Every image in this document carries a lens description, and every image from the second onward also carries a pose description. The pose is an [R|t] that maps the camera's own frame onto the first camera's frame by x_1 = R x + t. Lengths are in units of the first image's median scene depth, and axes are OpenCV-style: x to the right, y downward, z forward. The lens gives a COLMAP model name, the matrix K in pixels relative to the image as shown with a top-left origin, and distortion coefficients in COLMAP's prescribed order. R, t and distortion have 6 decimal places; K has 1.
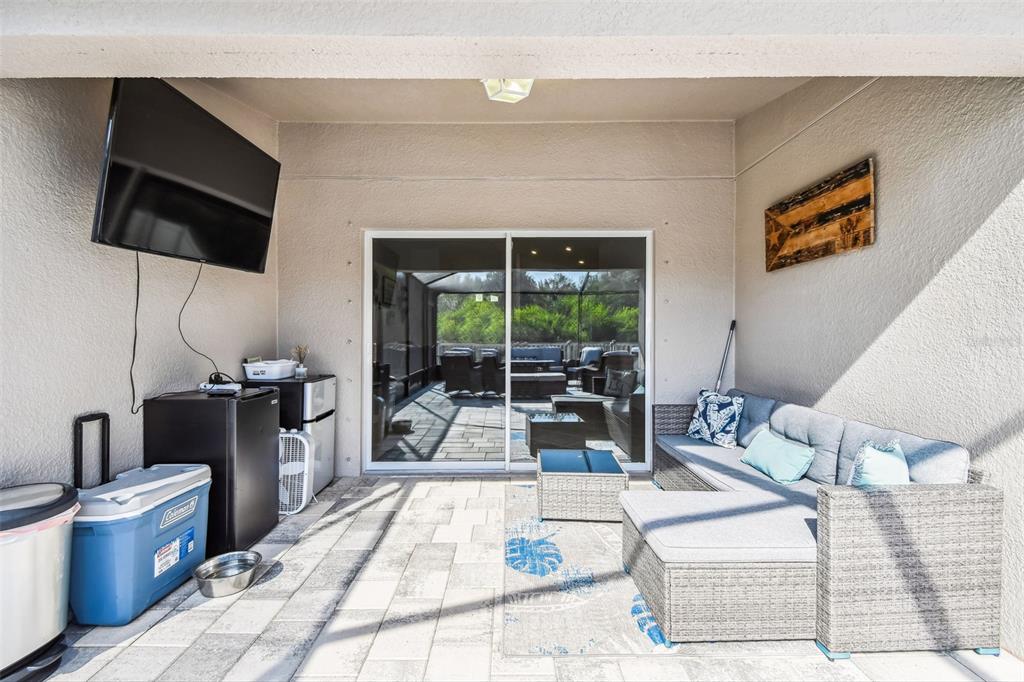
lens RADIAL K [[461.8, 0, 509.0], [0, 461.8, 358.2], [0, 0, 1]] dist [0.012349, -0.023752]
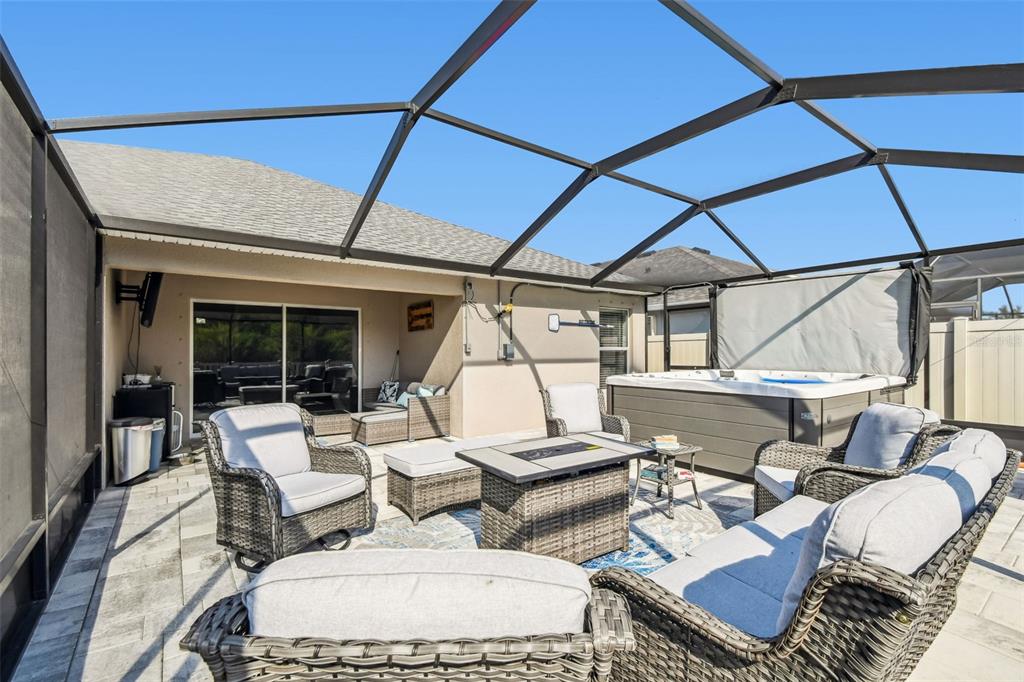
lens RADIAL K [[443.5, 0, 512.0], [0, 443.5, 341.0], [0, 0, 1]] dist [0.038676, -0.020381]
pose [[0.803336, 0.014326, 0.595354, -0.436472], [0.033491, 0.997042, -0.069183, 0.050000], [-0.594584, 0.075517, 0.800479, -1.303319]]
